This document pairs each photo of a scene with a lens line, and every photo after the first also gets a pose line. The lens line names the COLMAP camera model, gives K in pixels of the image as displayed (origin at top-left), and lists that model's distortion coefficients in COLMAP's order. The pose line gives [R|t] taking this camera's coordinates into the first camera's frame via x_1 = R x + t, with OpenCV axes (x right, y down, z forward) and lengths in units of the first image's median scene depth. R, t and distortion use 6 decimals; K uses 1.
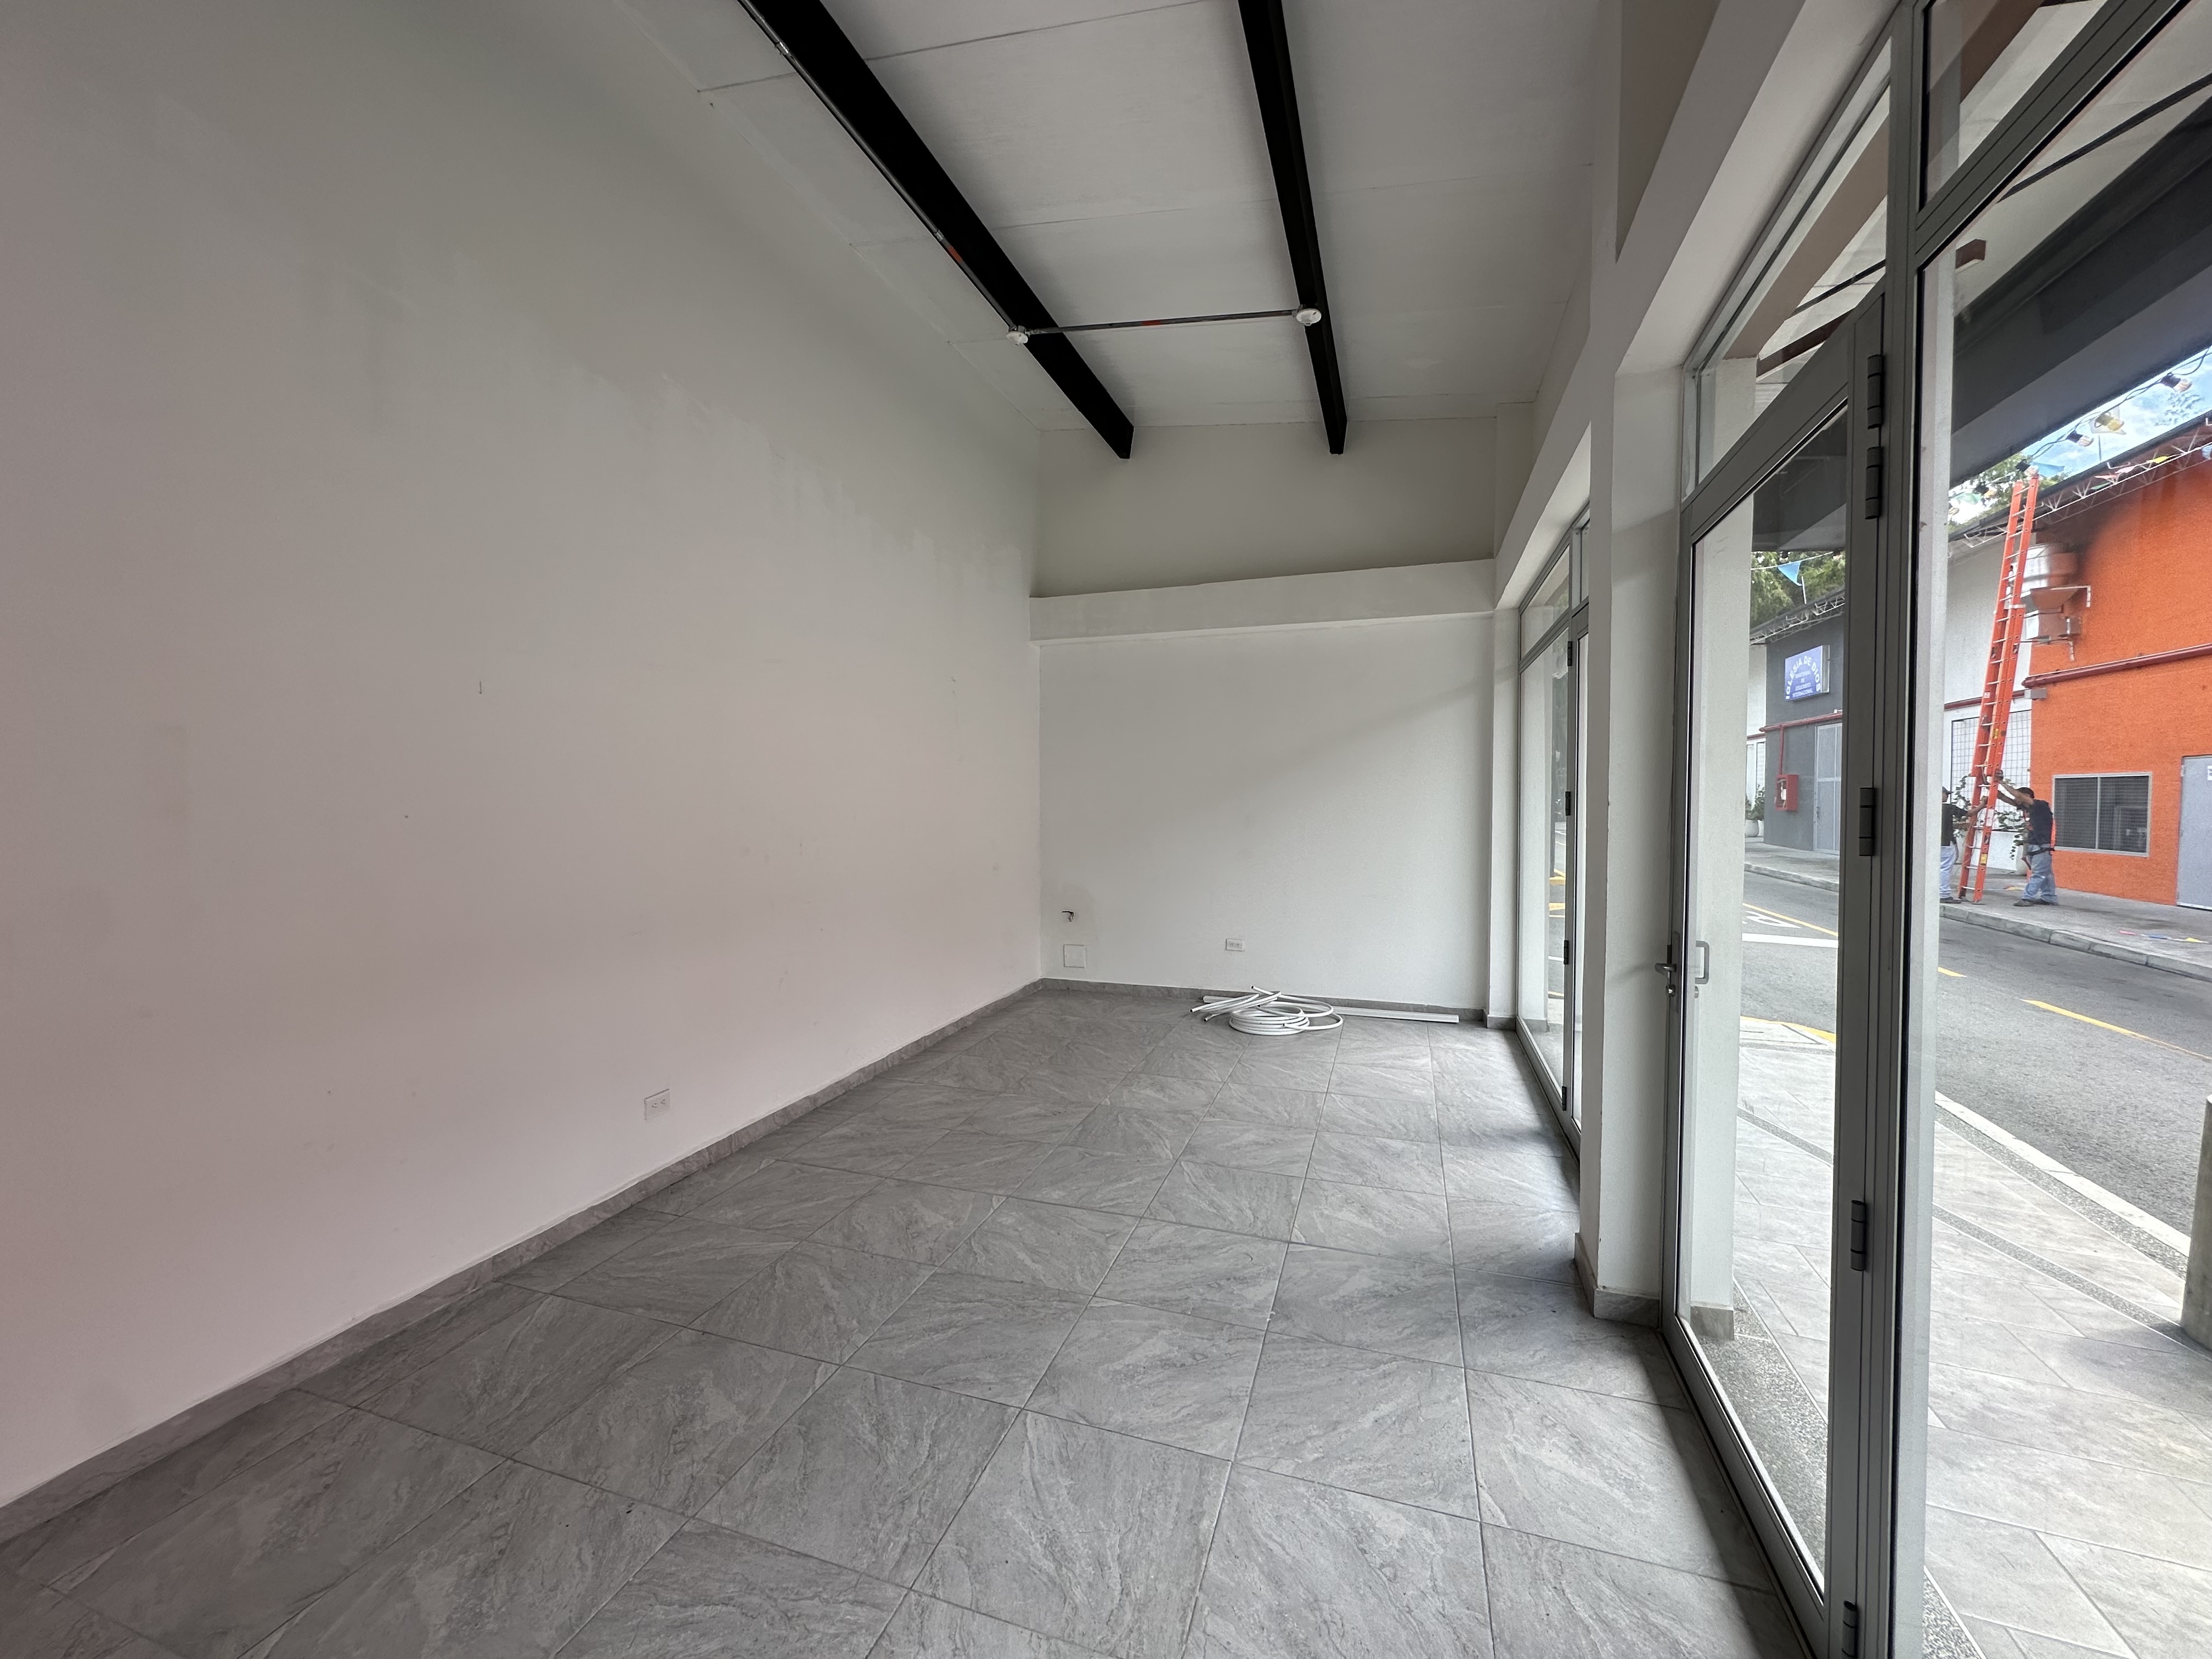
lens RADIAL K [[883.9, 0, 1106.5], [0, 883.9, 826.7], [0, 0, 1]] dist [-0.005262, 0.001553]
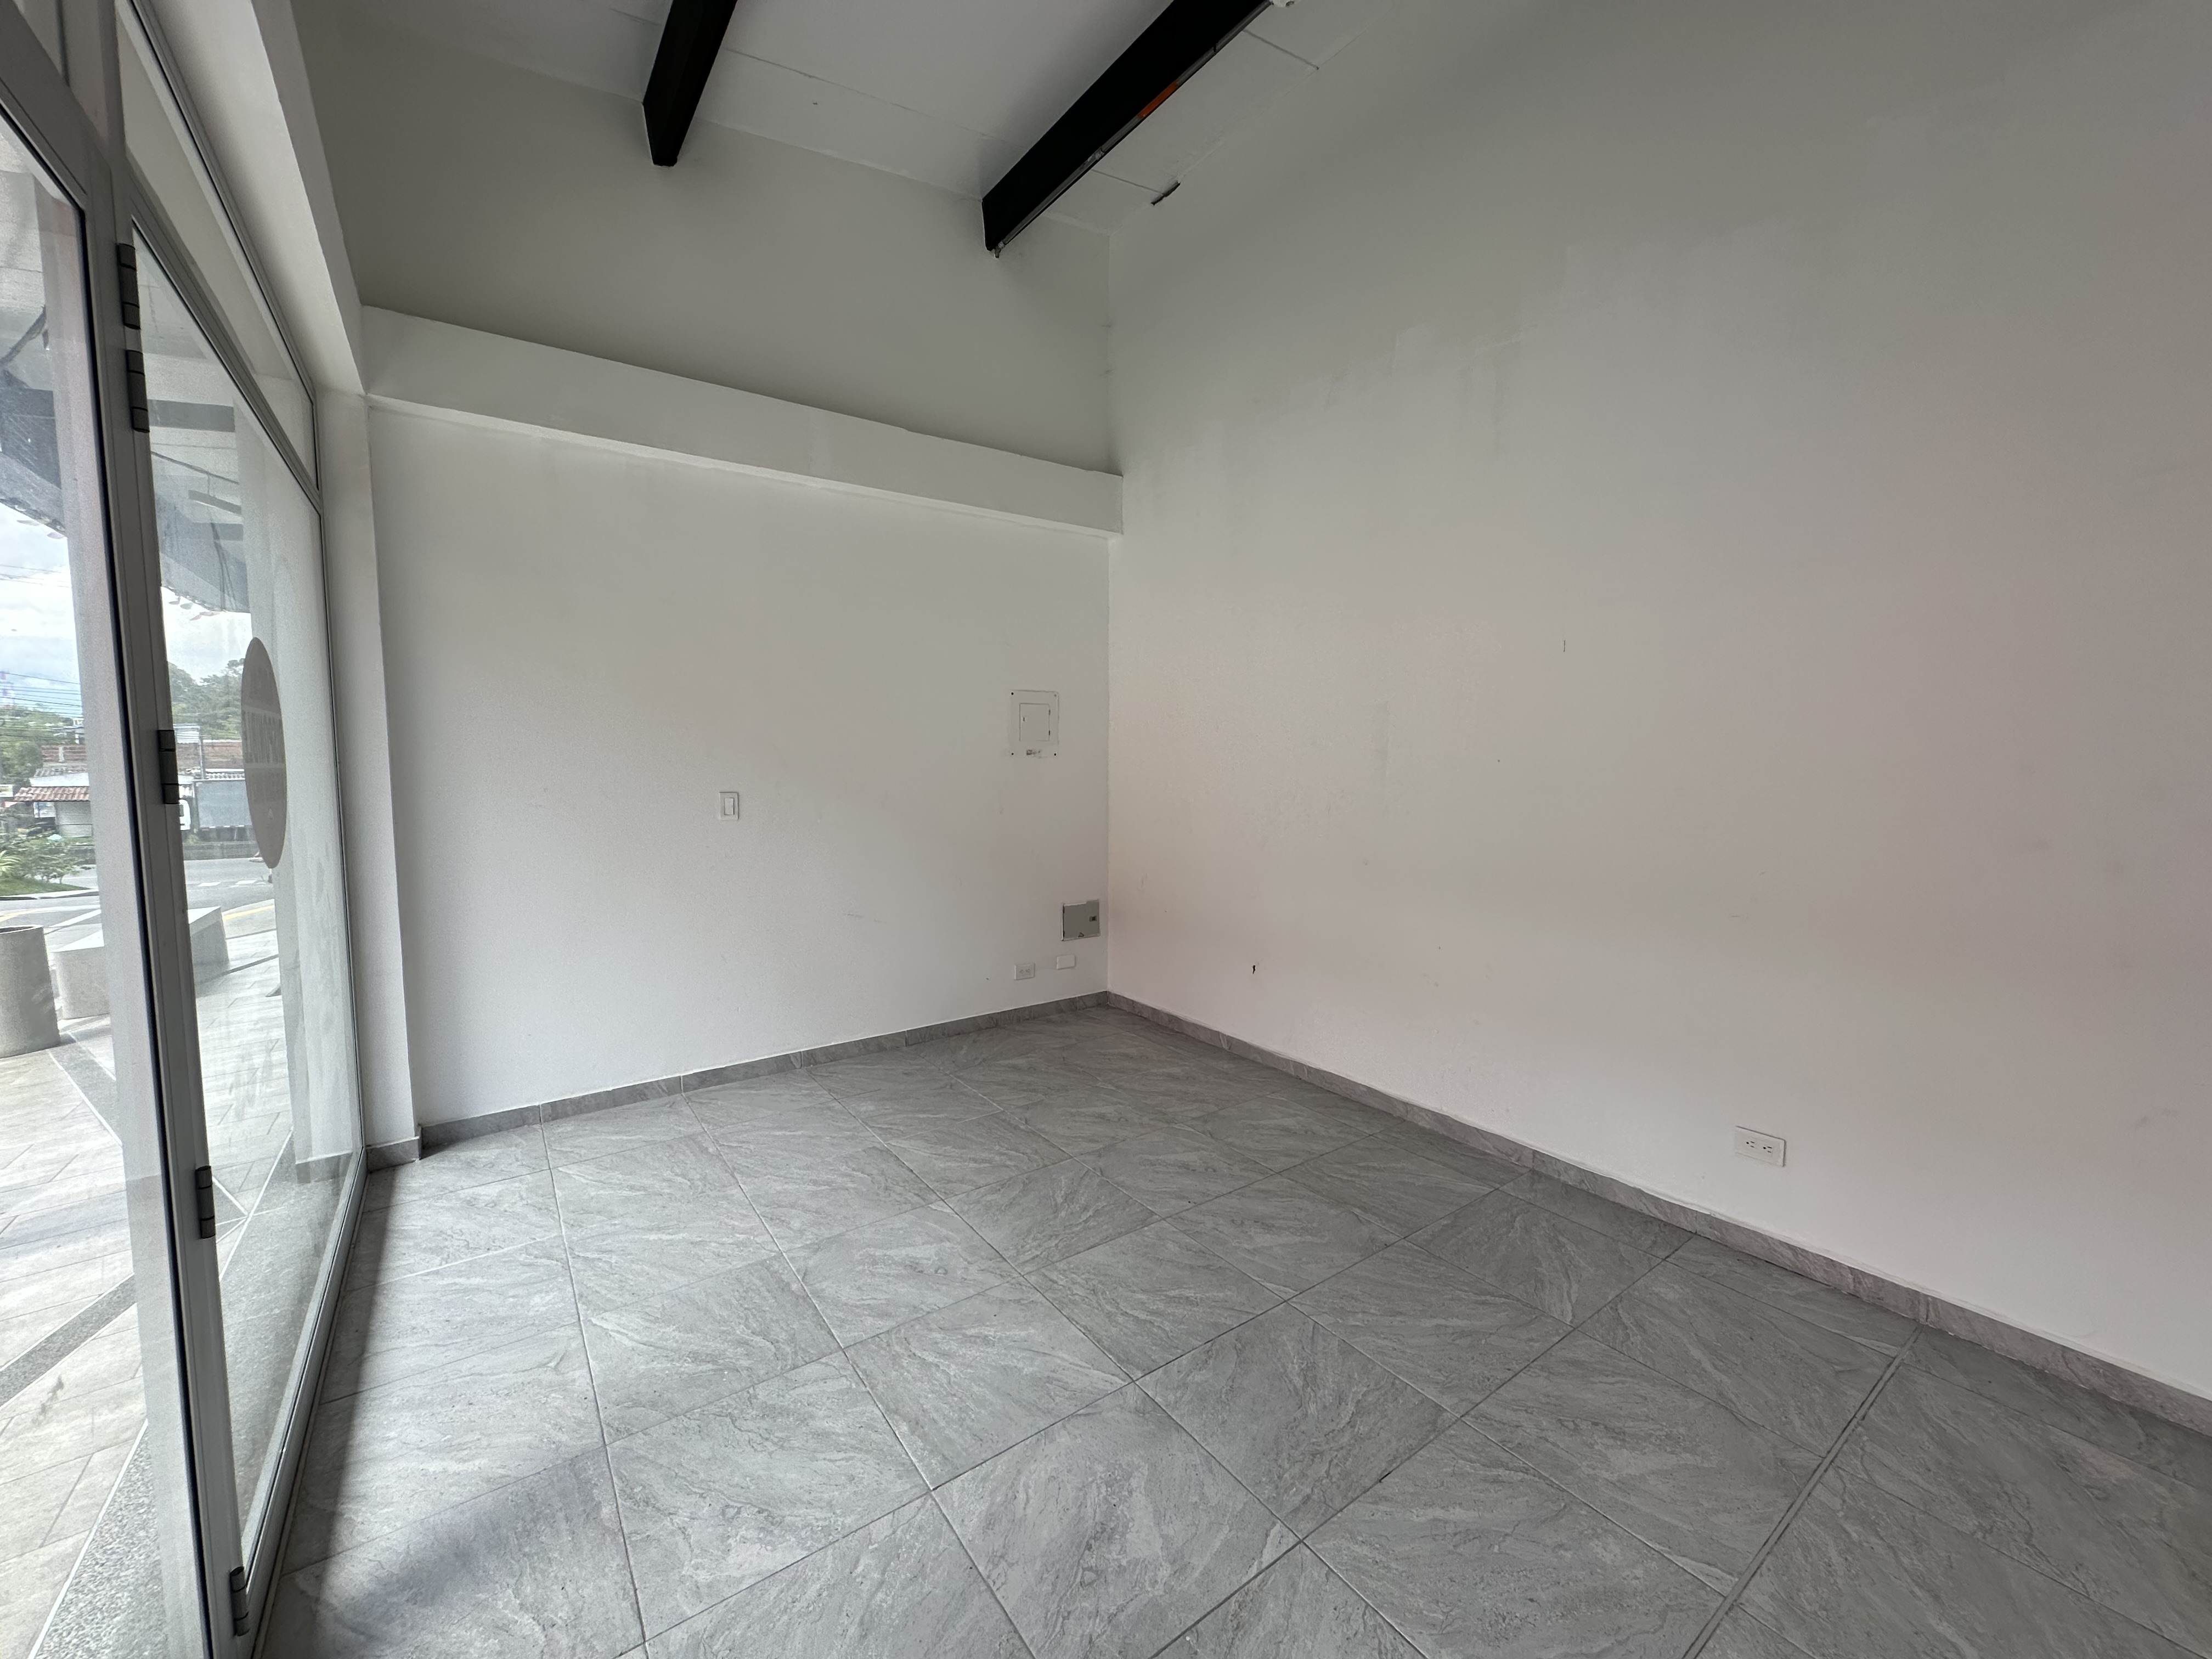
lens RADIAL K [[883.9, 0, 1106.5], [0, 883.9, 826.7], [0, 0, 1]] dist [-0.005262, 0.001553]
pose [[-0.581187, 0.072664, -0.810519, 0.332040], [-0.030079, 0.993407, 0.110628, -0.024051], [0.813214, 0.088675, -0.575170, 0.743116]]
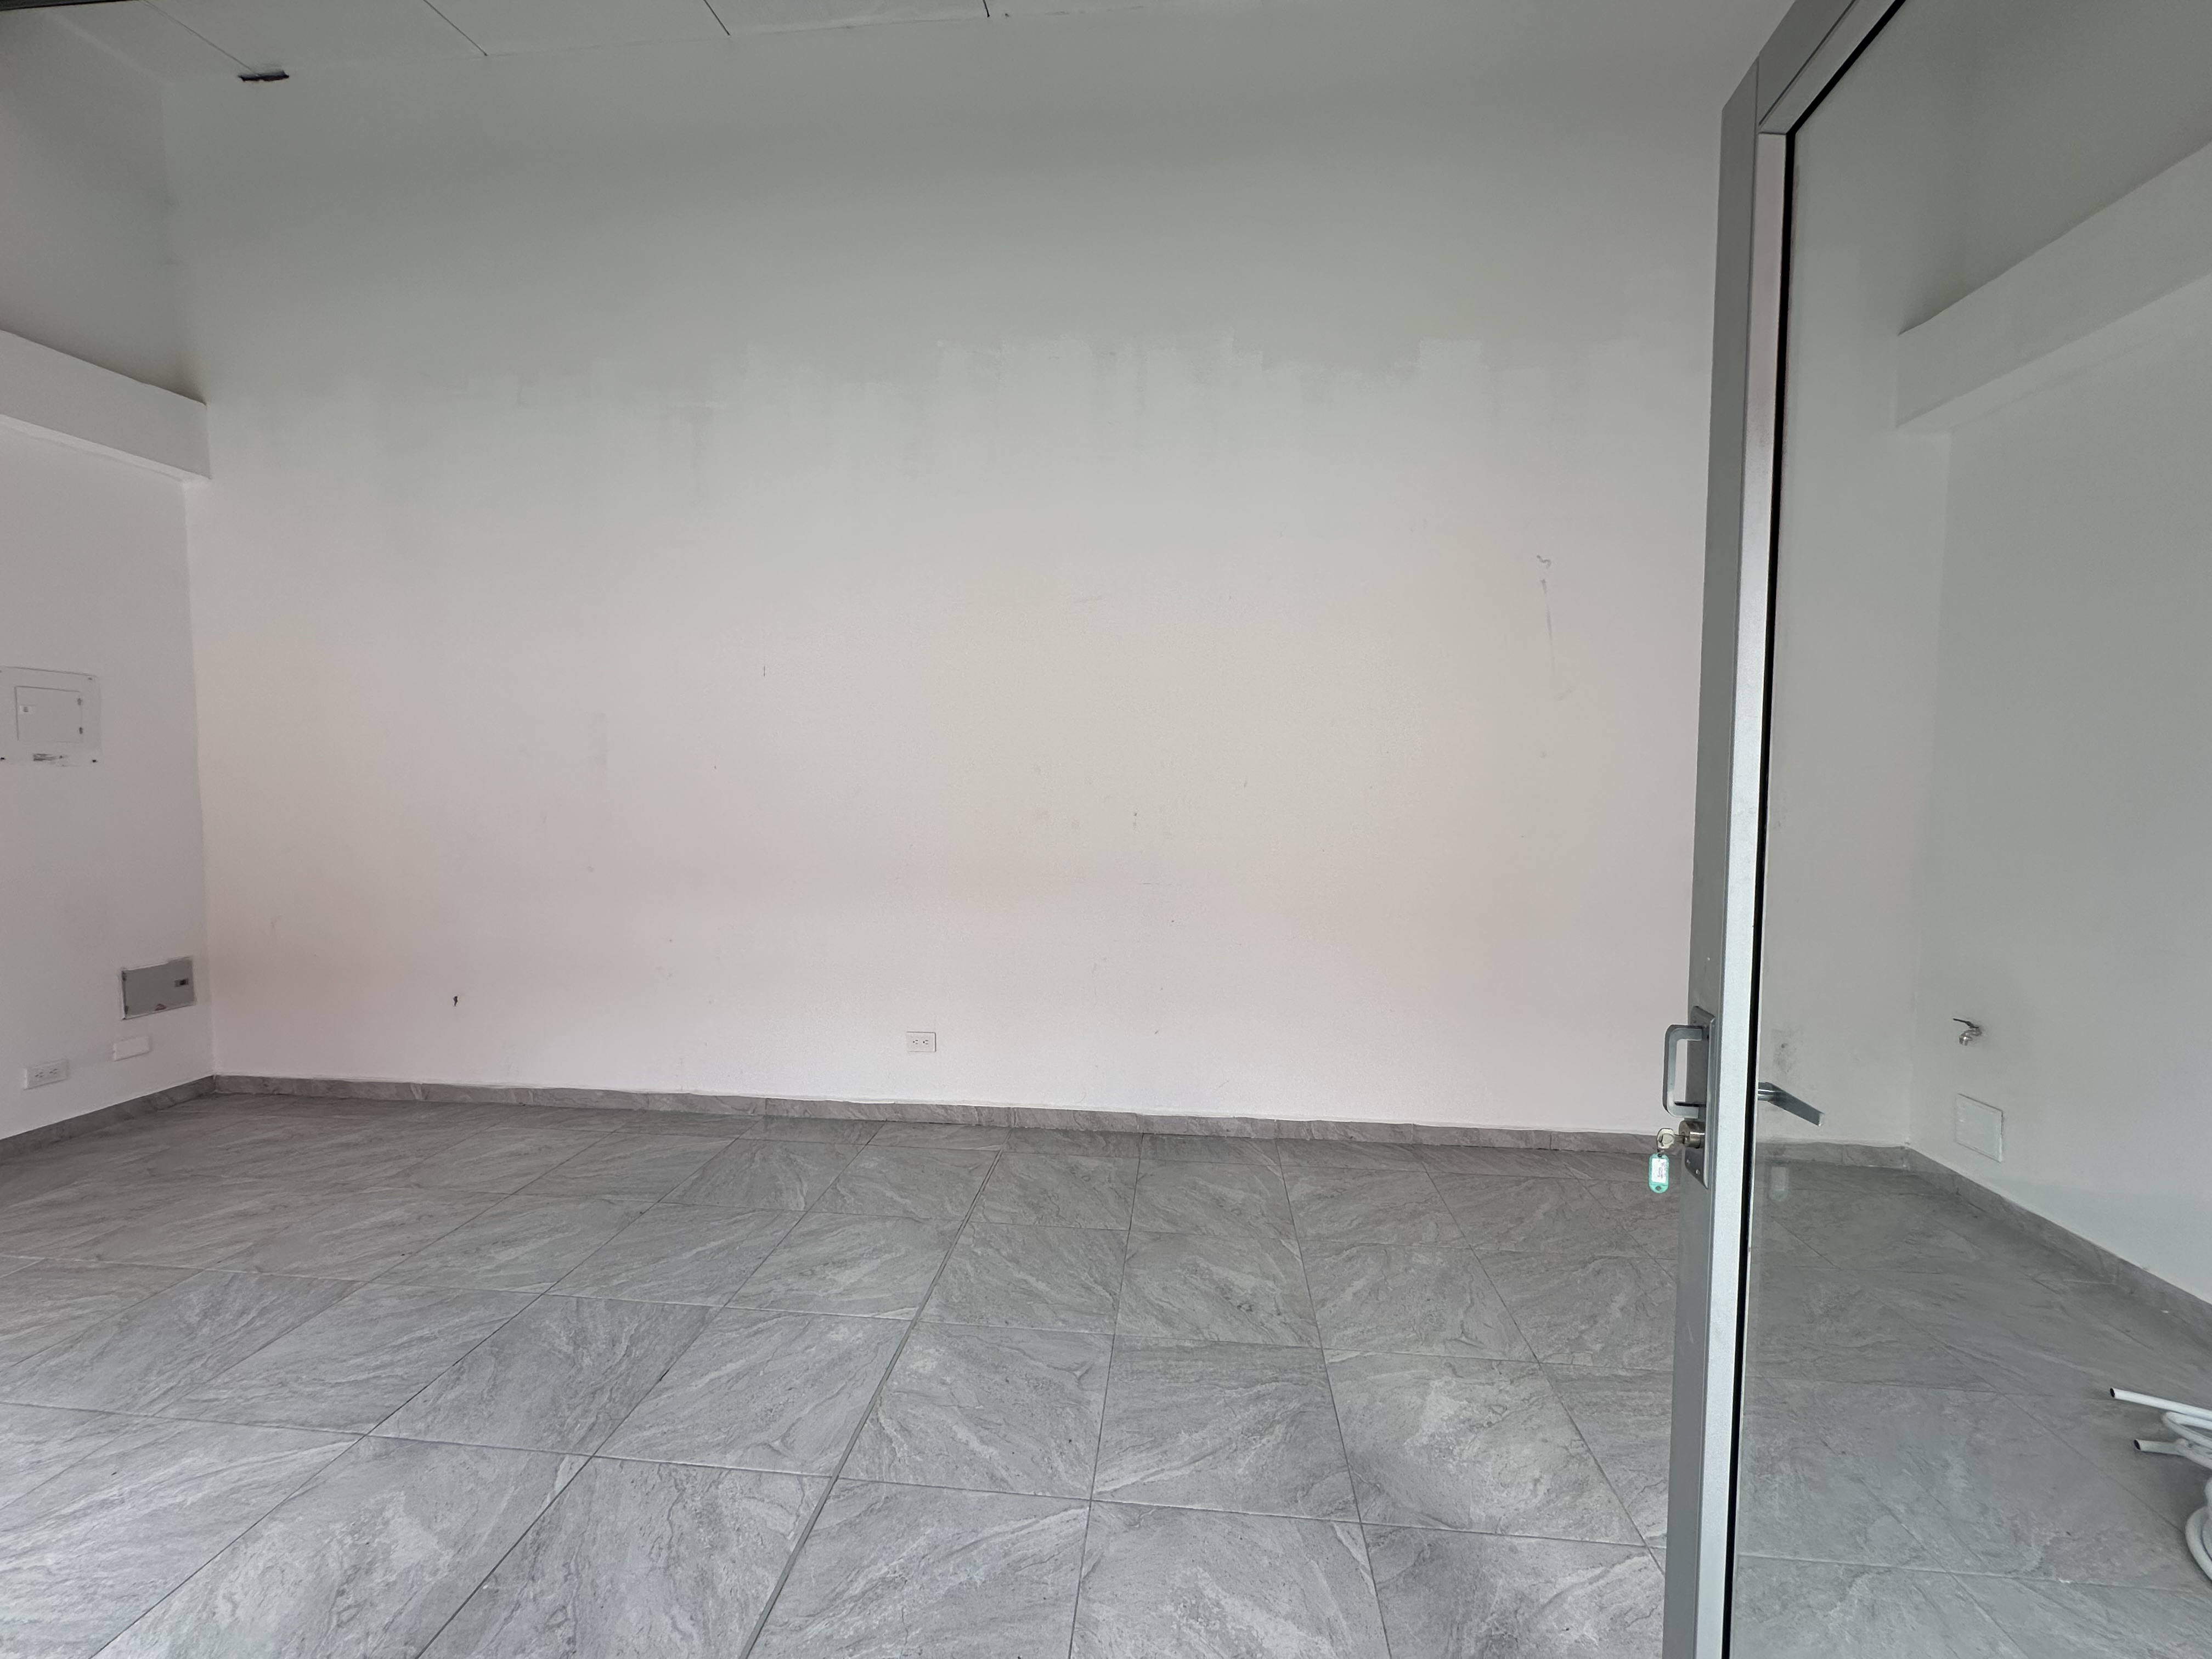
lens RADIAL K [[883.9, 0, 1106.5], [0, 883.9, 826.7], [0, 0, 1]] dist [-0.005262, 0.001553]
pose [[0.223403, 0.059800, -0.972890, 0.444160], [-0.041594, 0.997792, 0.051780, -0.009106], [0.973838, 0.028898, 0.225397, 0.755587]]
